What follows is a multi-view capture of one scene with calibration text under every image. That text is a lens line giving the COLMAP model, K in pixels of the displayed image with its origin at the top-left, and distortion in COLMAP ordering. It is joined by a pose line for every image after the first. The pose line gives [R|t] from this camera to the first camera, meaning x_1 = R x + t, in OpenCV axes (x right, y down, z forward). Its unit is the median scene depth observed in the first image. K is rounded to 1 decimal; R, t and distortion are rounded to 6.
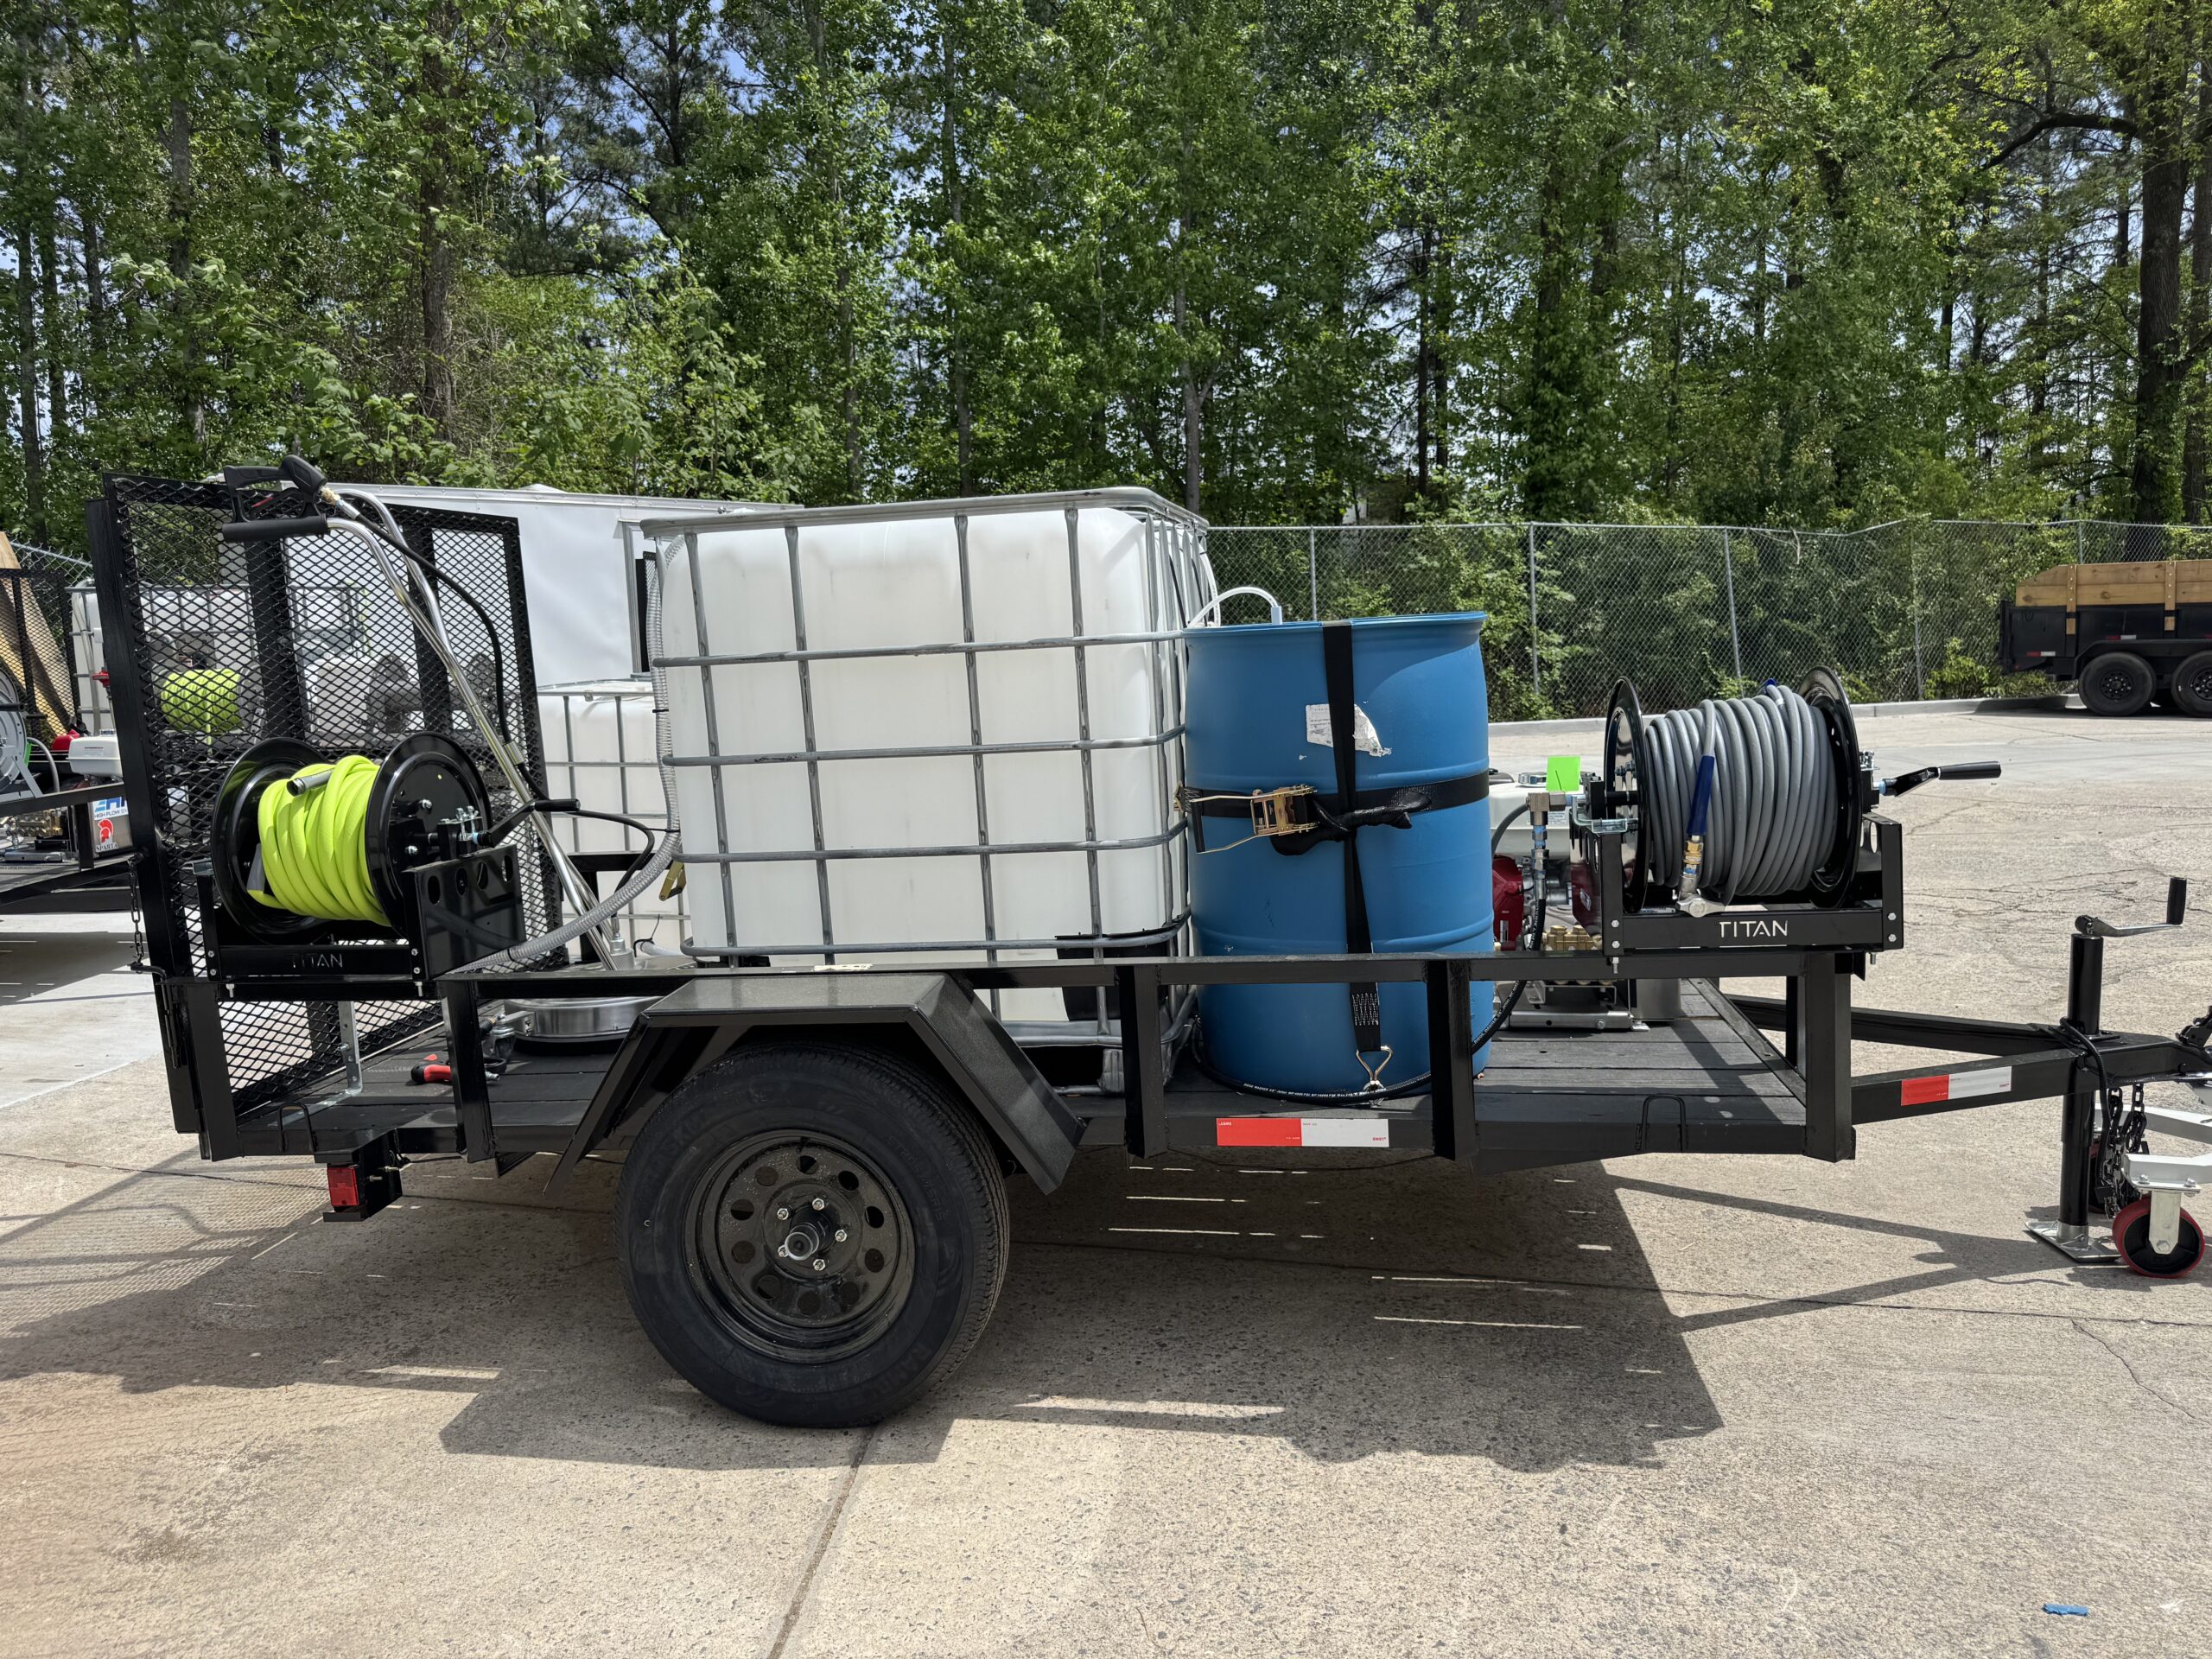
lens RADIAL K [[1558.3, 0, 1093.9], [0, 1558.3, 828.6], [0, 0, 1]] dist [0.027432, -0.036870]
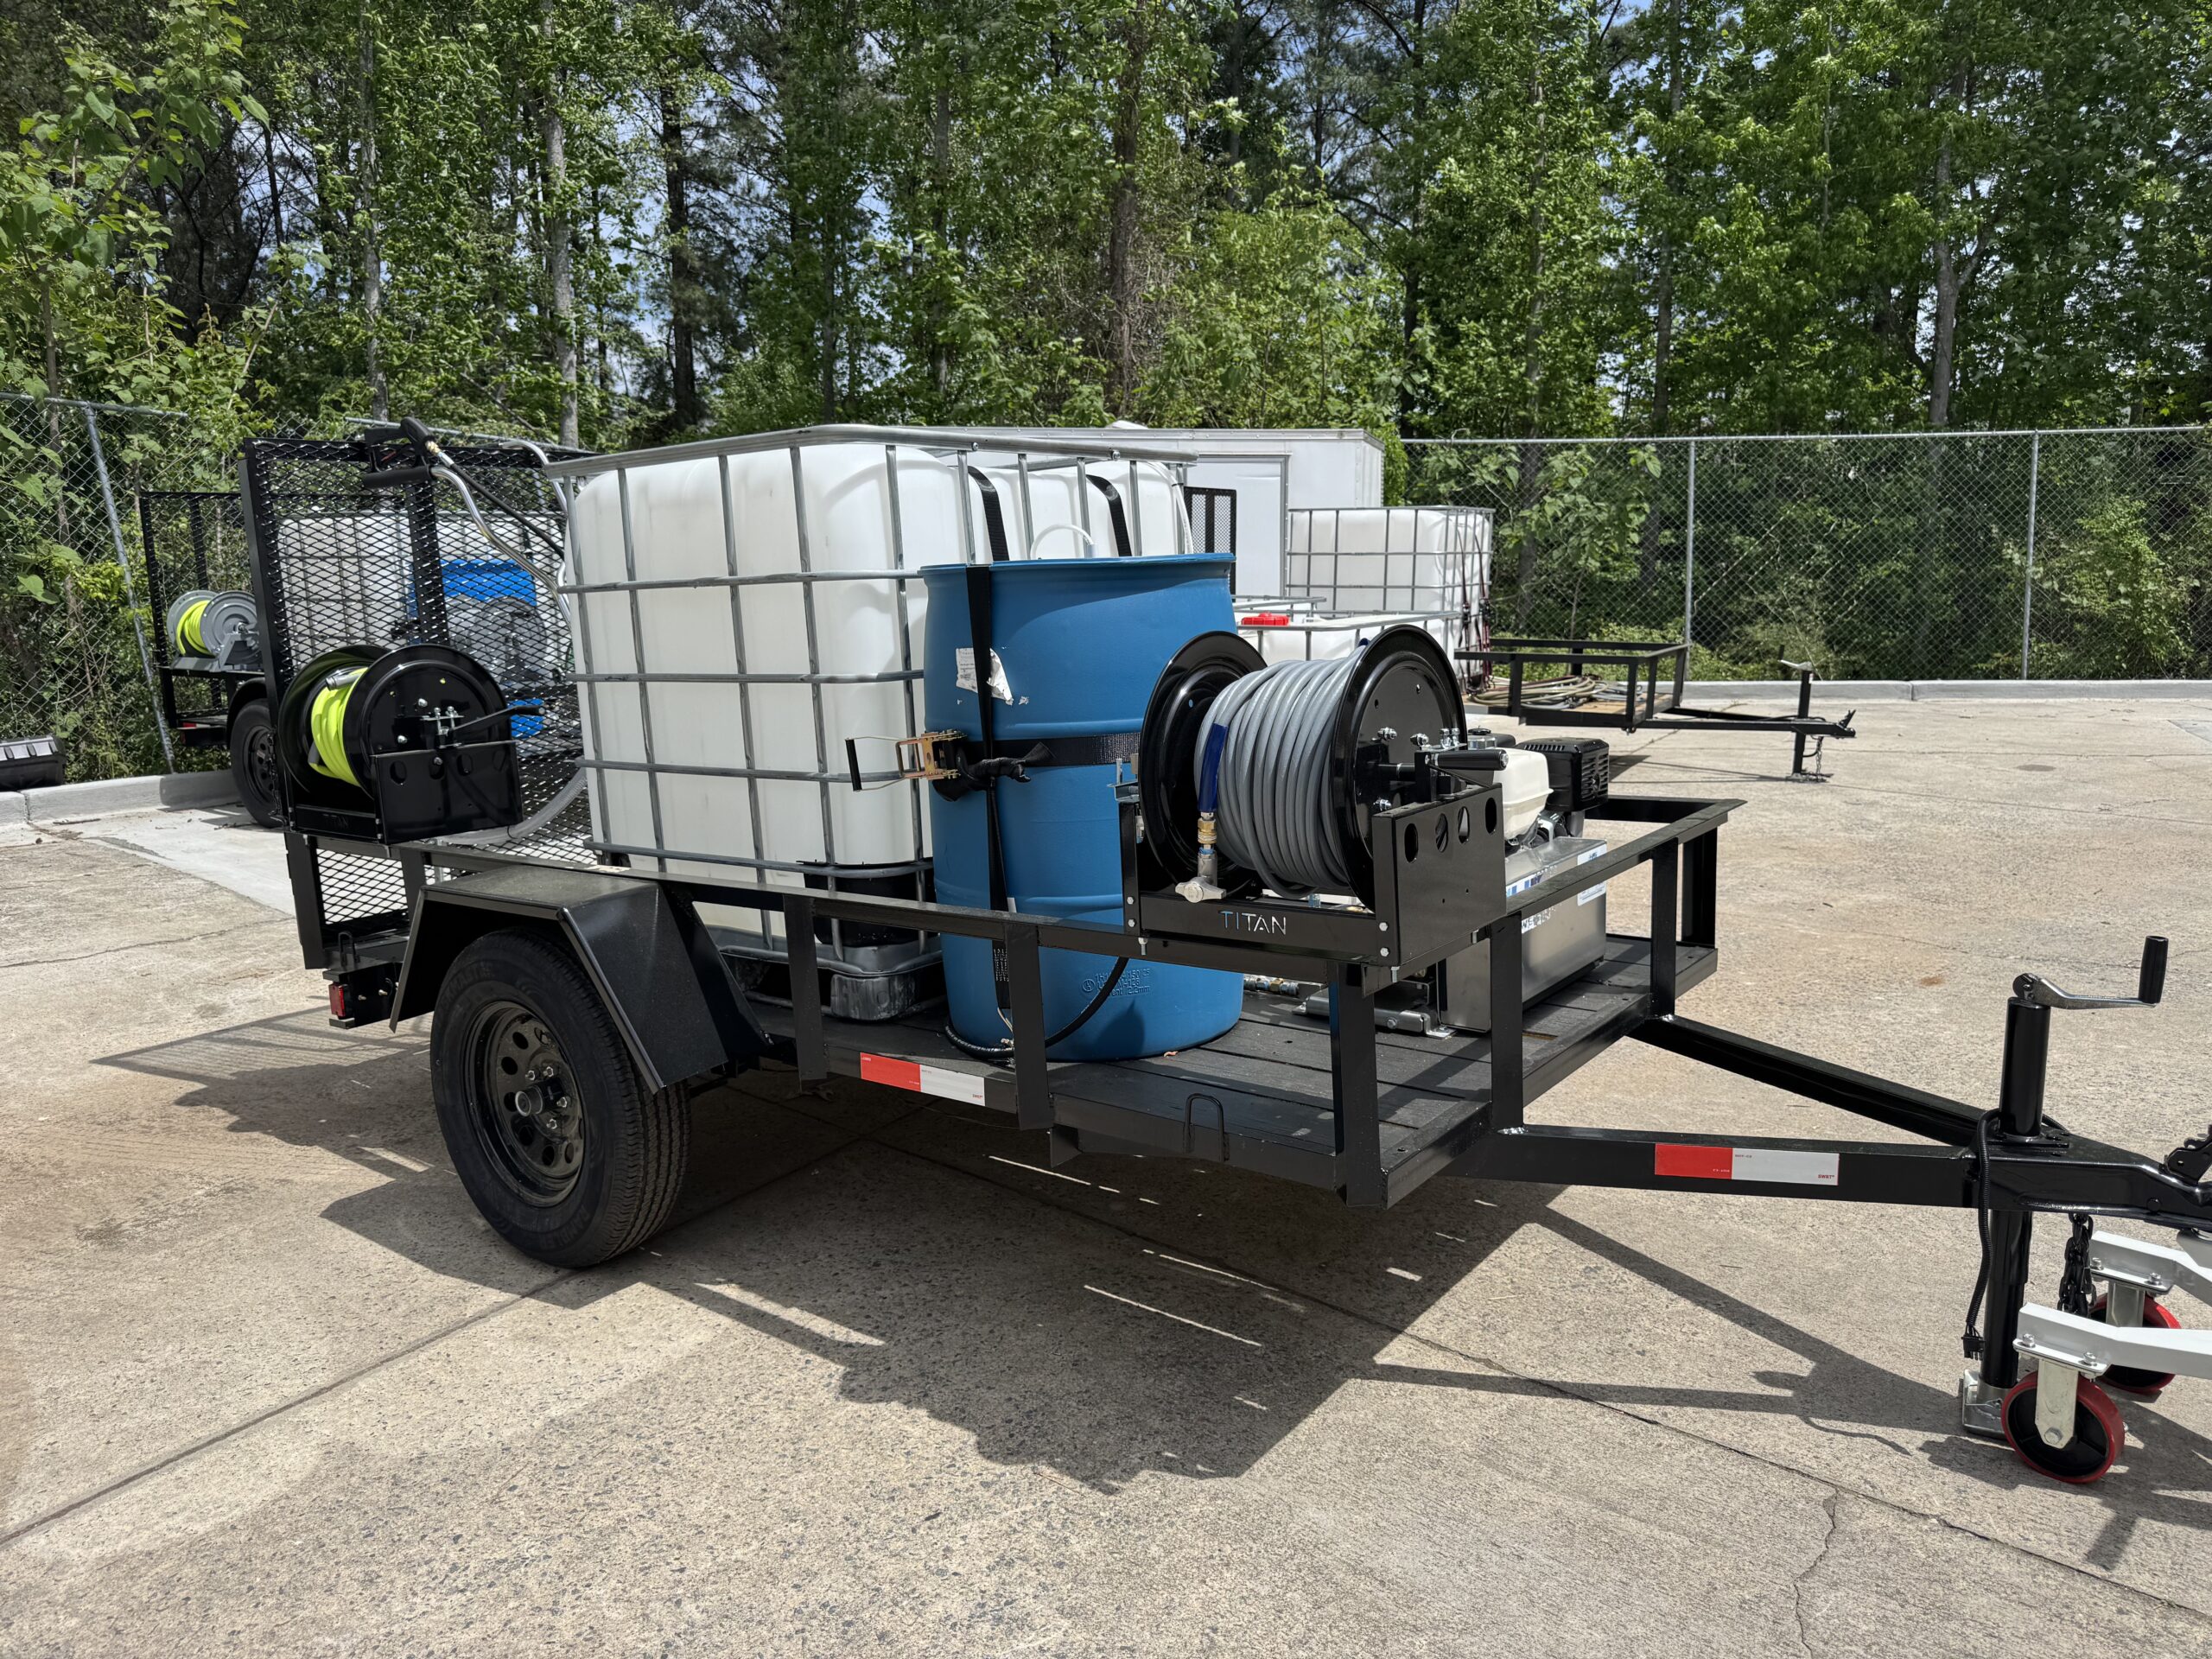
lens RADIAL K [[1558.3, 0, 1115.4], [0, 1558.3, 833.2], [0, 0, 1]] dist [0.027432, -0.036870]
pose [[0.882015, 0.090276, -0.462494, 0.641419], [-0.066558, 0.995505, 0.067385, -0.033636], [0.466498, -0.028652, 0.884058, 0.171161]]
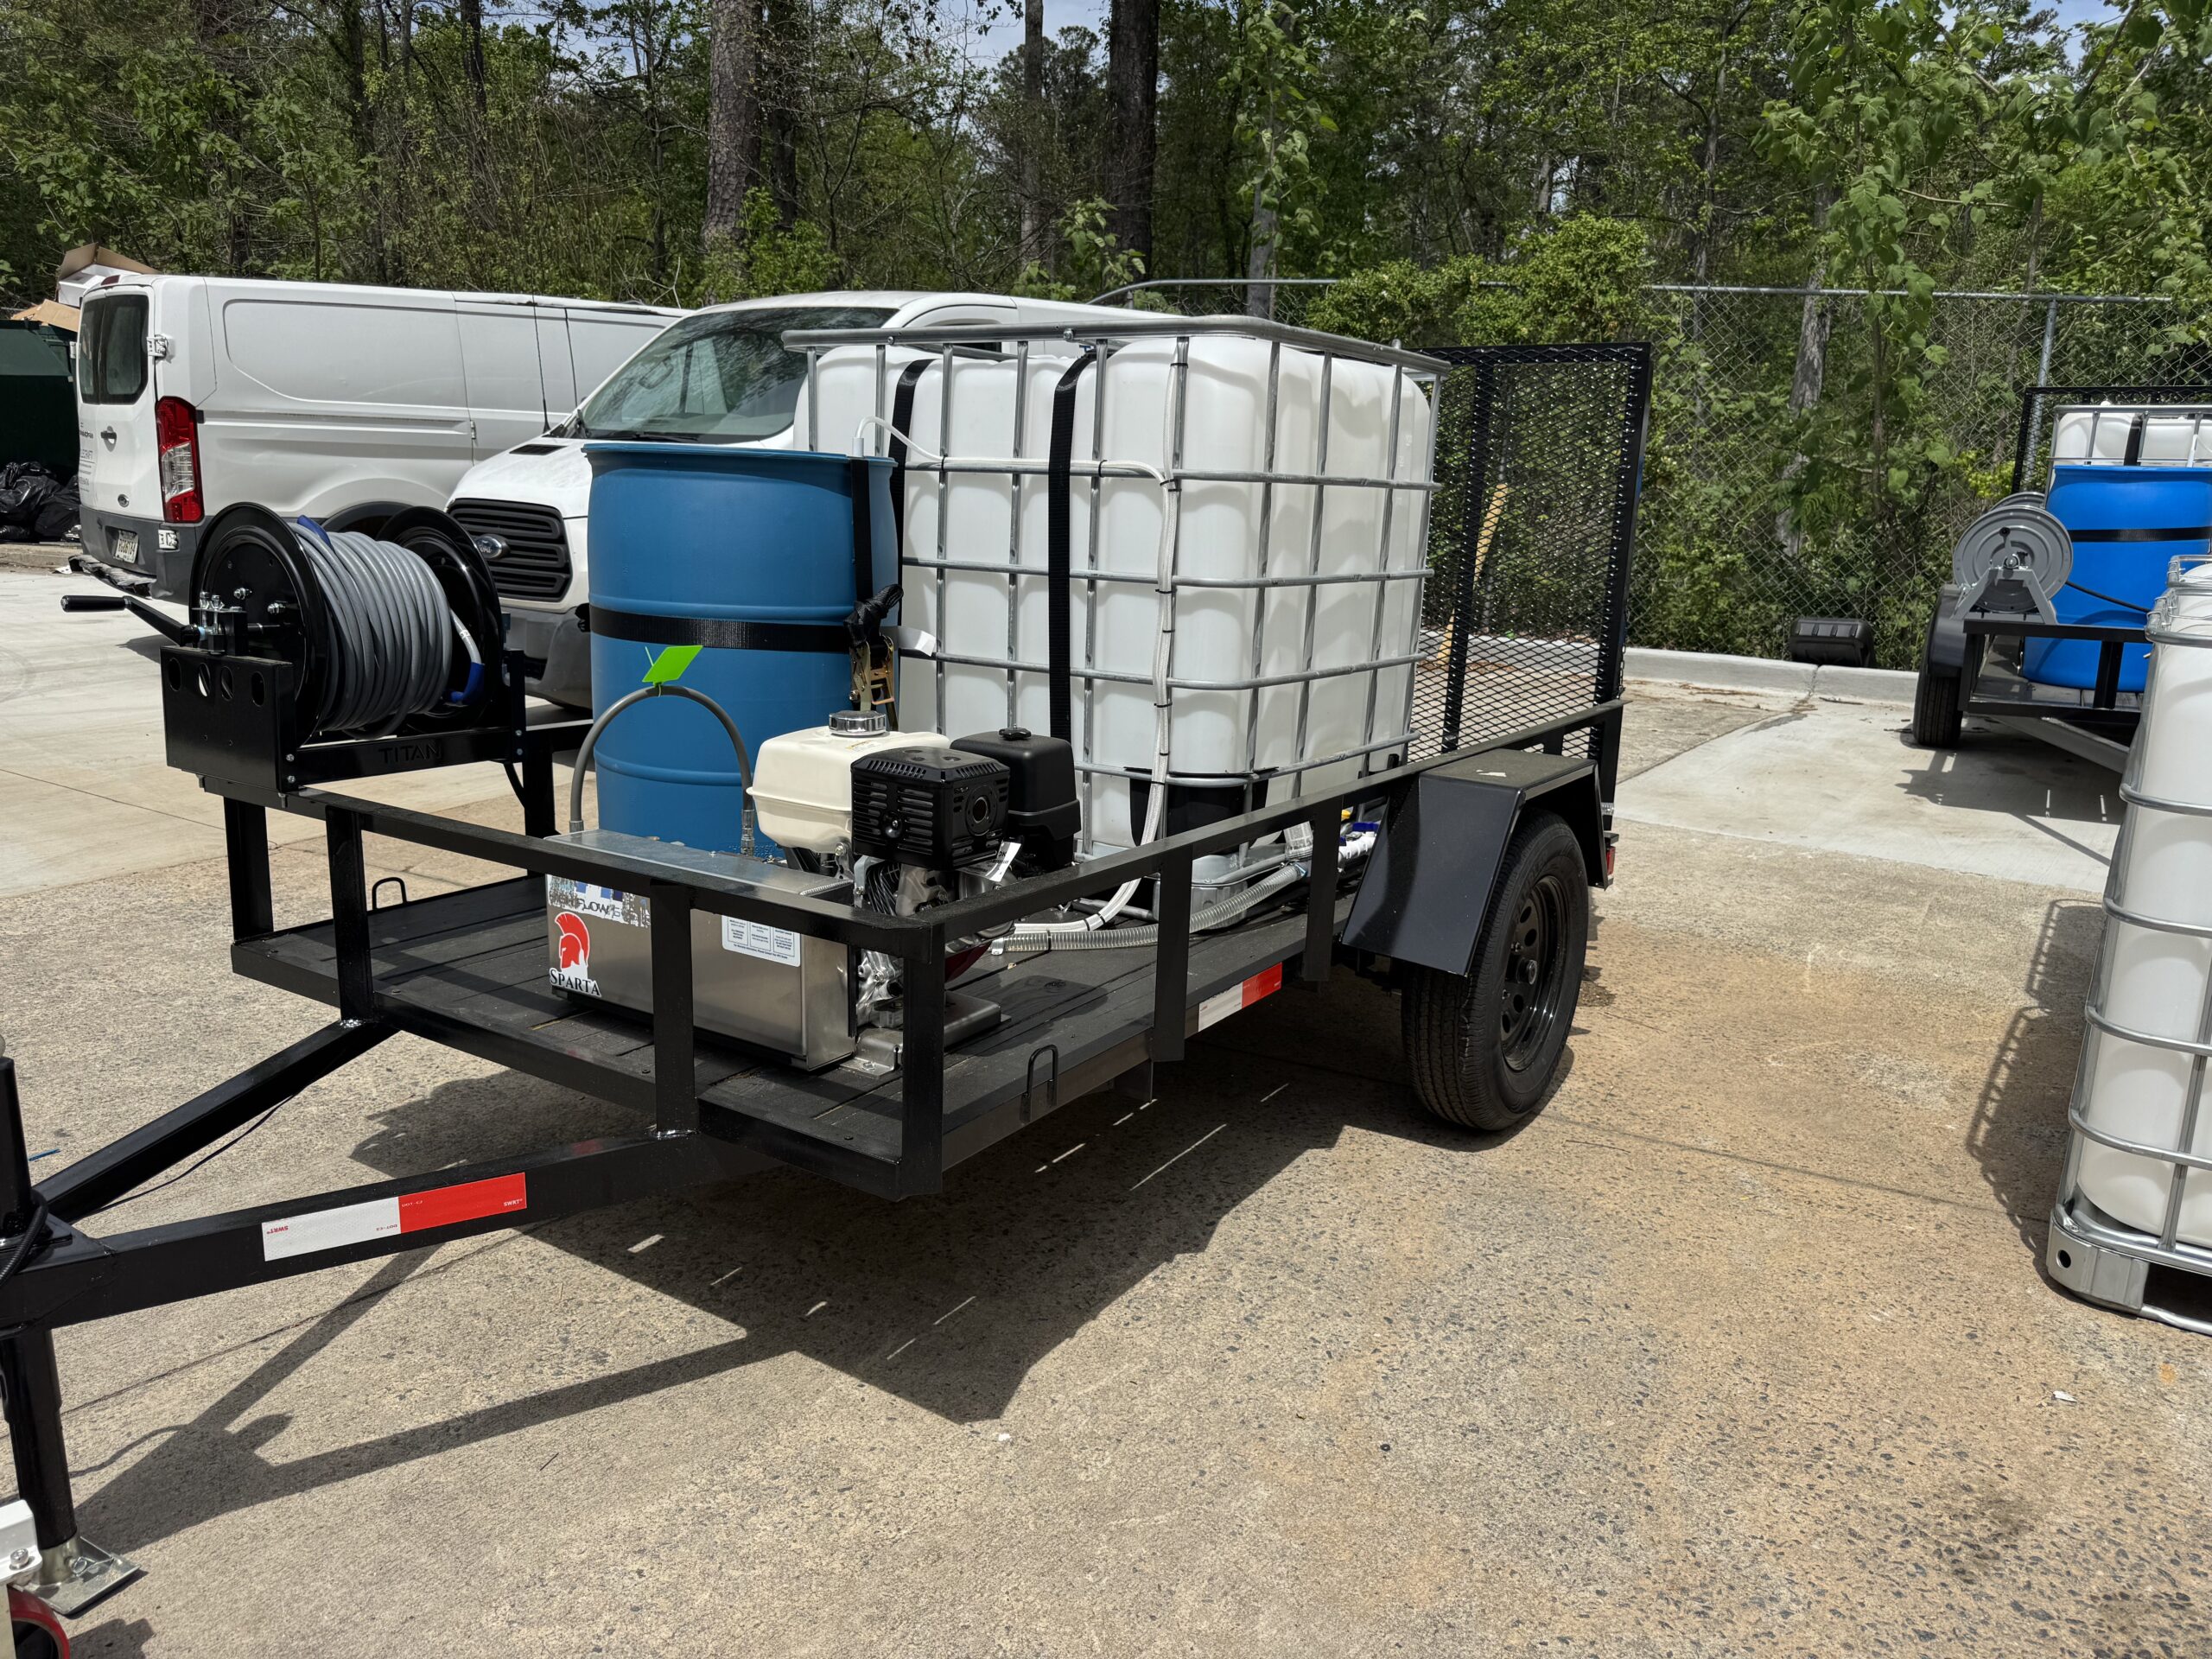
lens RADIAL K [[1558.3, 0, 1099.3], [0, 1558.3, 830.6], [0, 0, 1]] dist [0.027432, -0.036870]
pose [[-0.412634, 0.229327, -0.881557, 1.019225], [-0.131582, 0.942633, 0.306805, -0.247666], [0.901343, 0.242596, -0.358787, 1.661203]]
